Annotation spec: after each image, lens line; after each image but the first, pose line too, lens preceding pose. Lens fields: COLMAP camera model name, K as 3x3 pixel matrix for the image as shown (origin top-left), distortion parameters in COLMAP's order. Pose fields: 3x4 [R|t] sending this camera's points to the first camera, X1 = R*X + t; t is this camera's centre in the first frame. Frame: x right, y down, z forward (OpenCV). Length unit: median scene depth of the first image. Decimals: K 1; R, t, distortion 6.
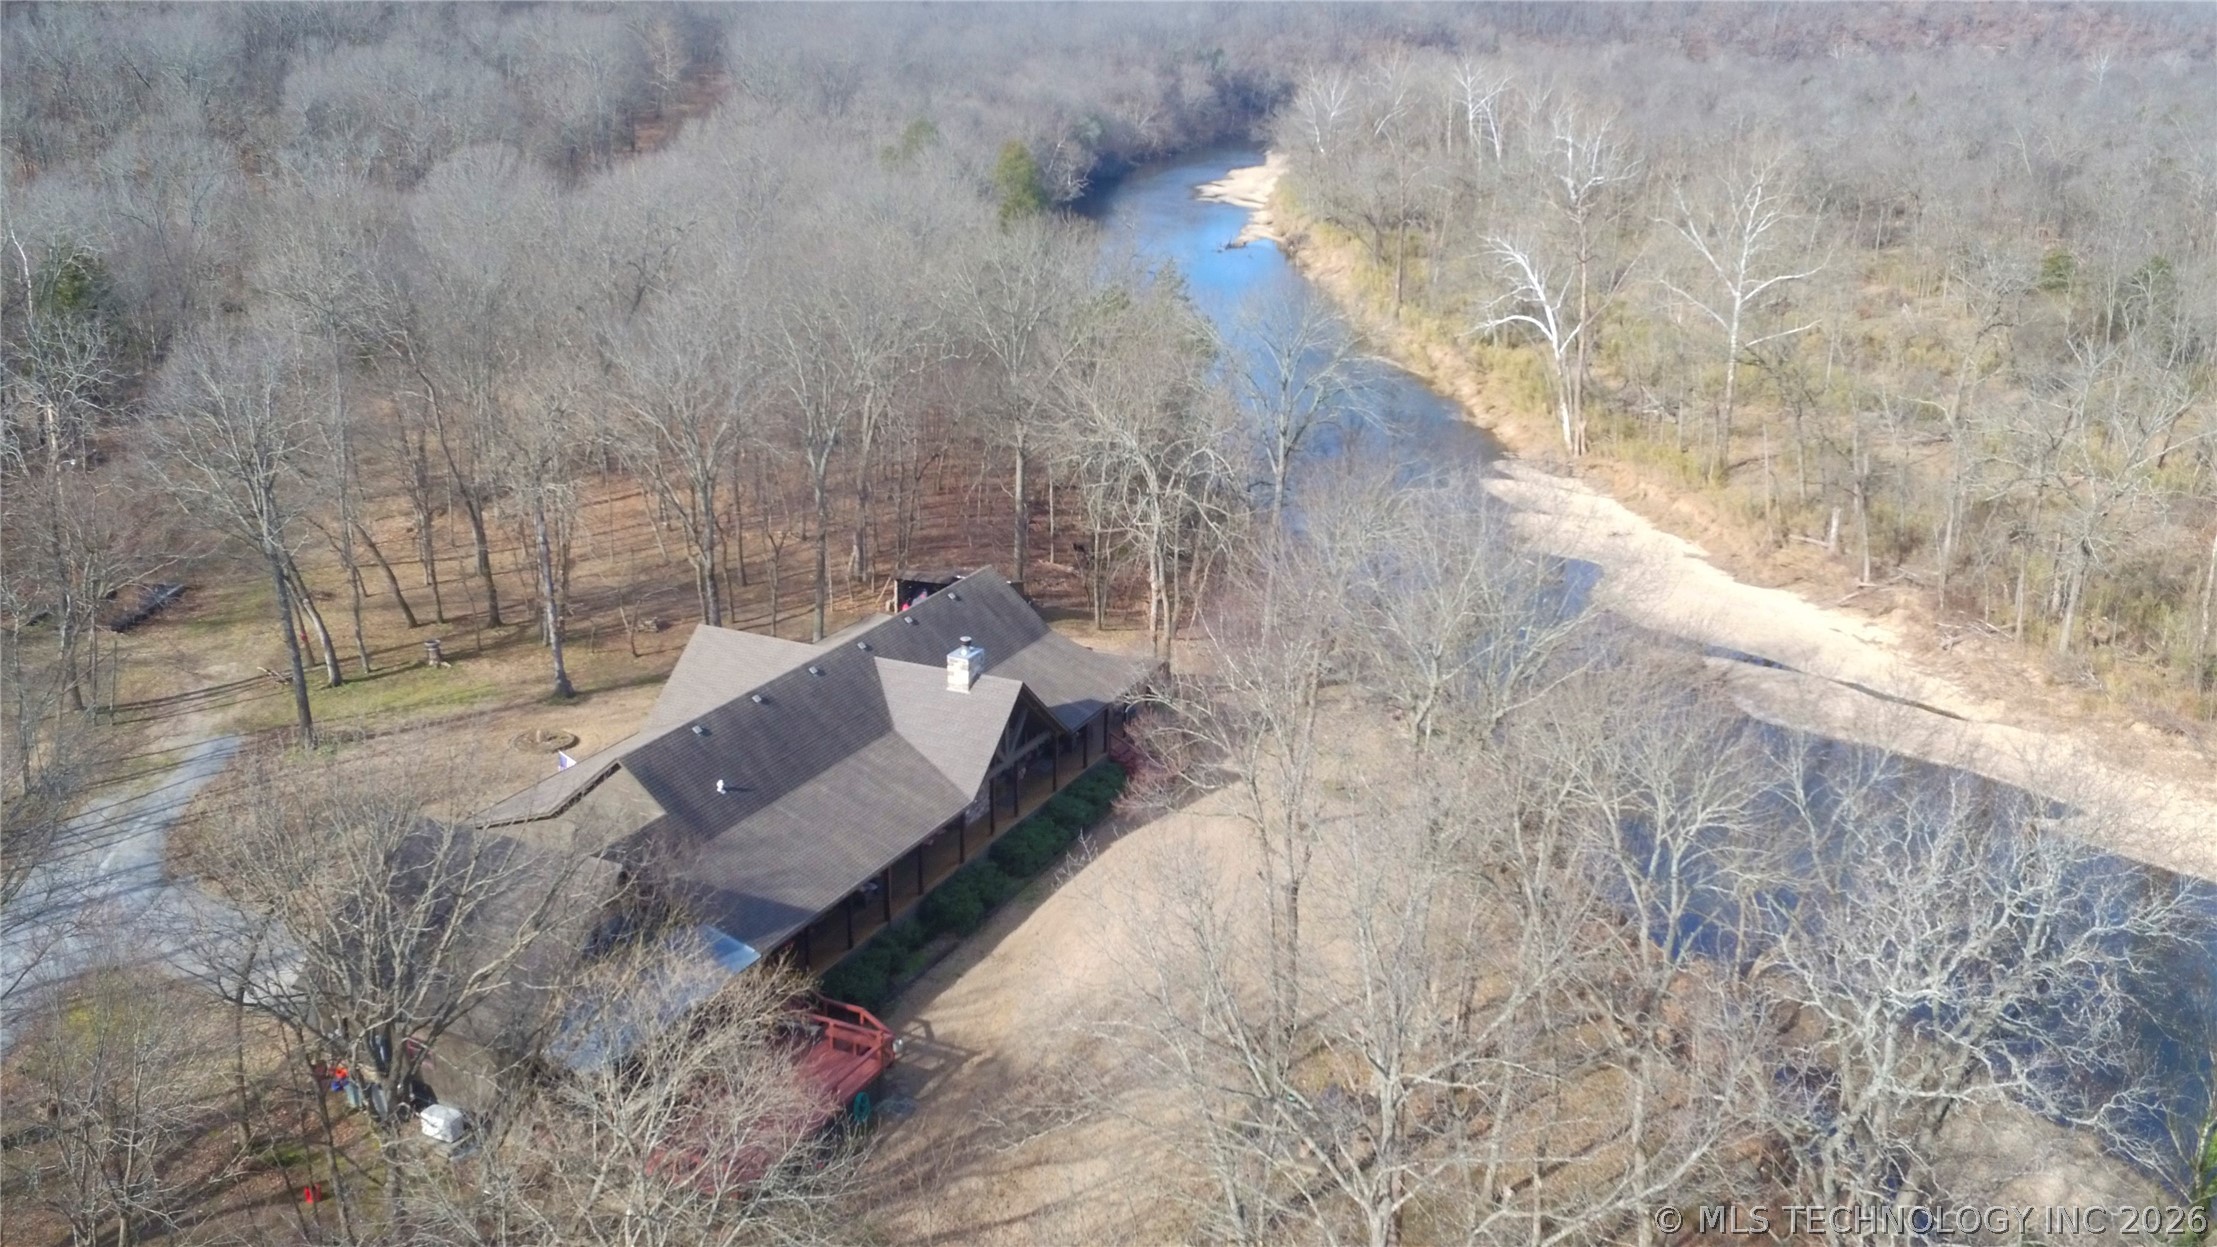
lens RADIAL K [[1979.4, 0, 1108.5], [0, 1979.4, 623.5], [0, 0, 1]] dist [-0.009091, -0.006004]
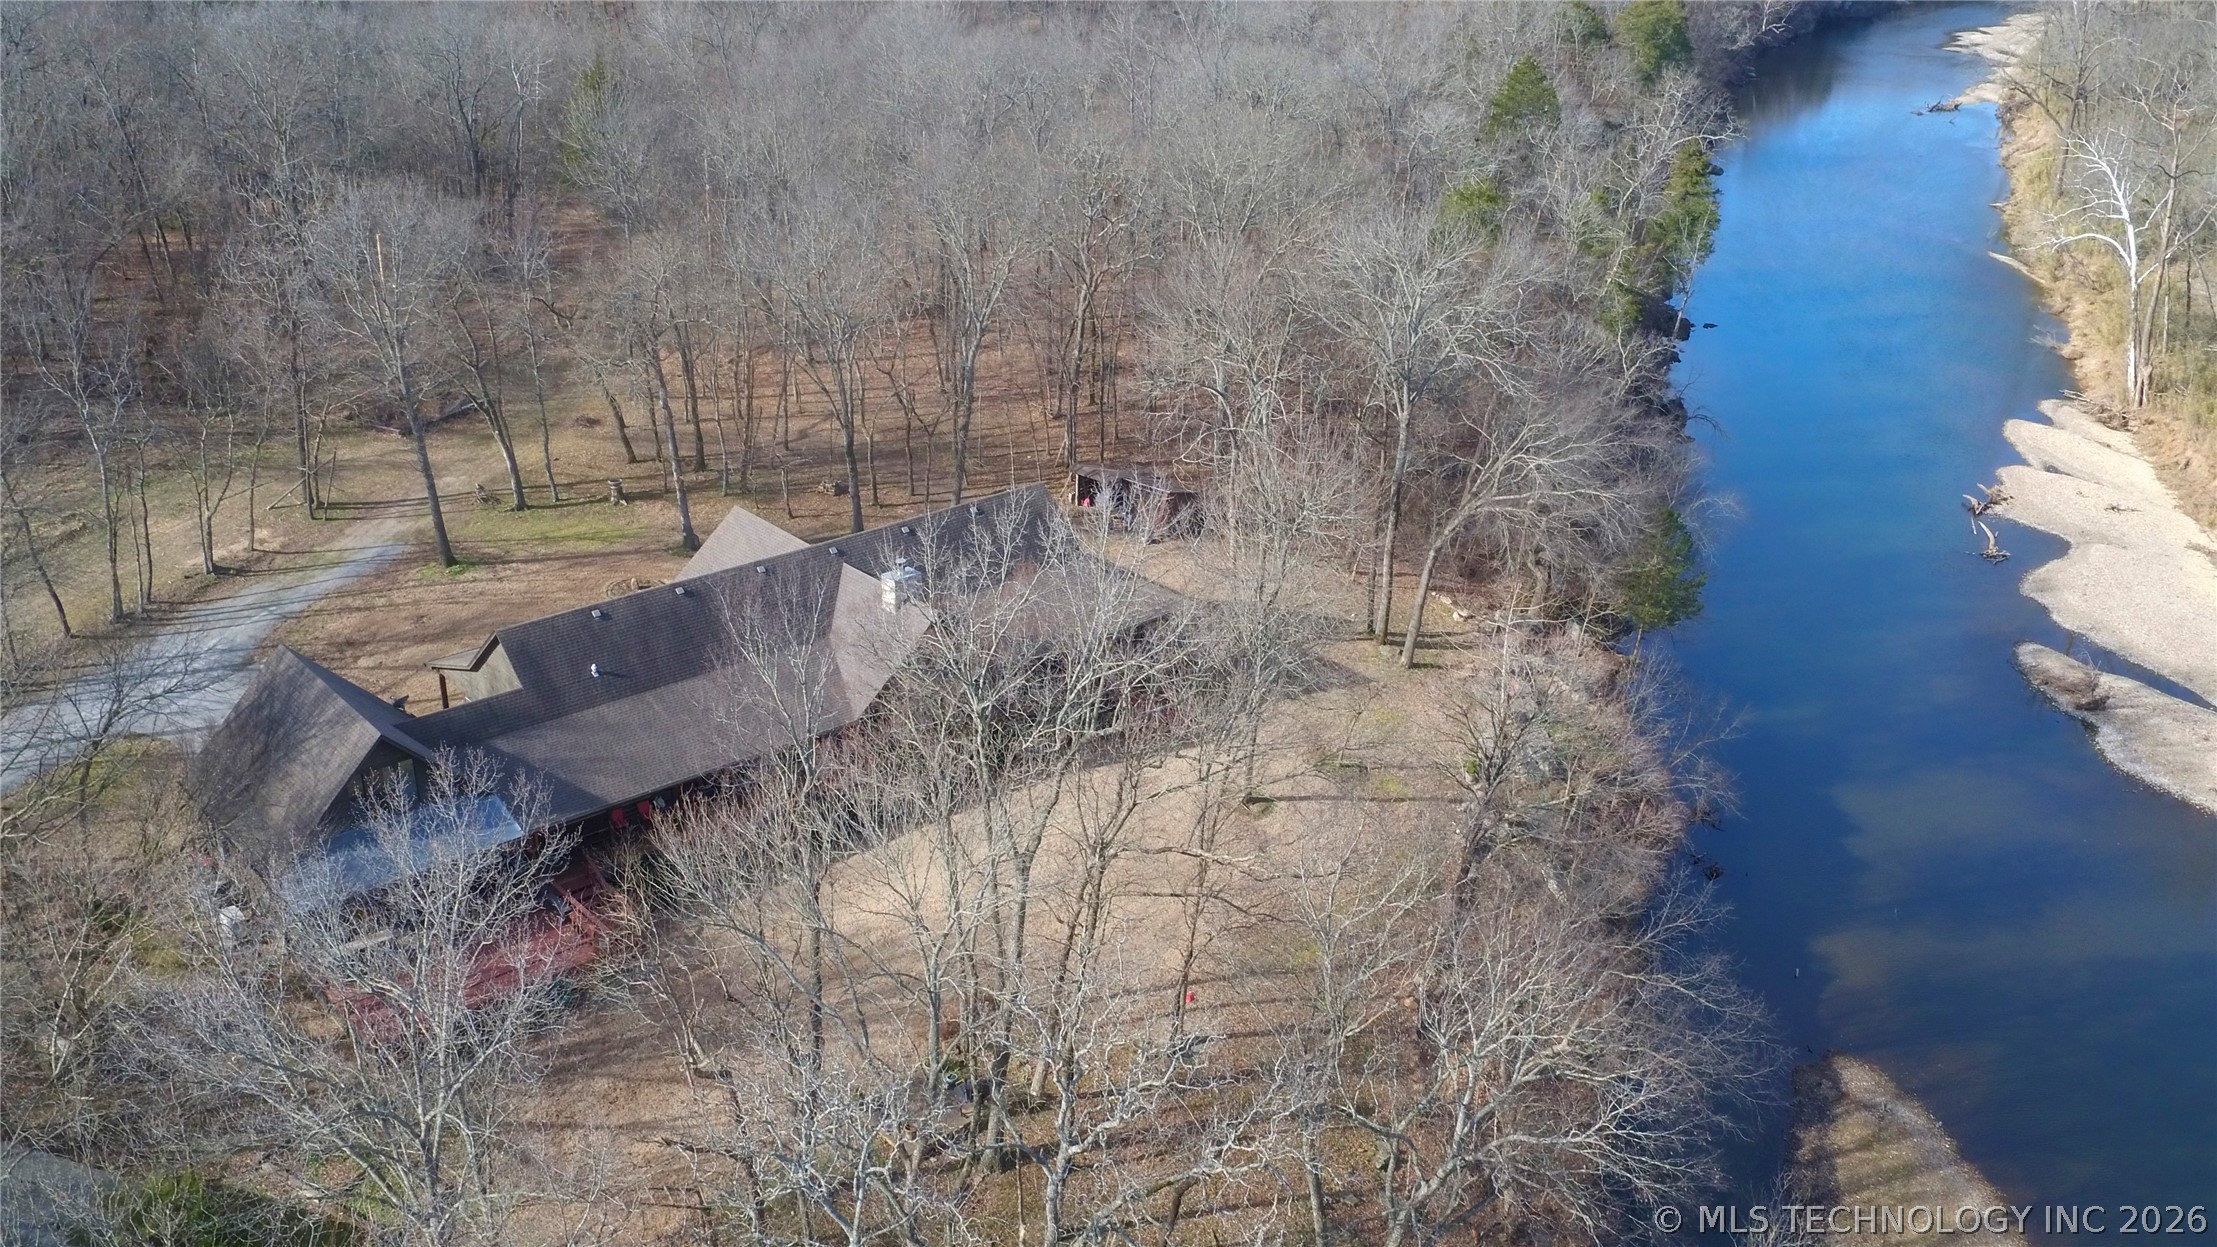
lens RADIAL K [[1979.4, 0, 1108.5], [0, 1979.4, 623.5], [0, 0, 1]] dist [-0.009091, -0.006004]
pose [[0.913249, 0.160636, -0.374396, 0.316340], [-0.124791, 0.985109, 0.118268, -0.072346], [0.387819, -0.061287, 0.919696, 0.080429]]
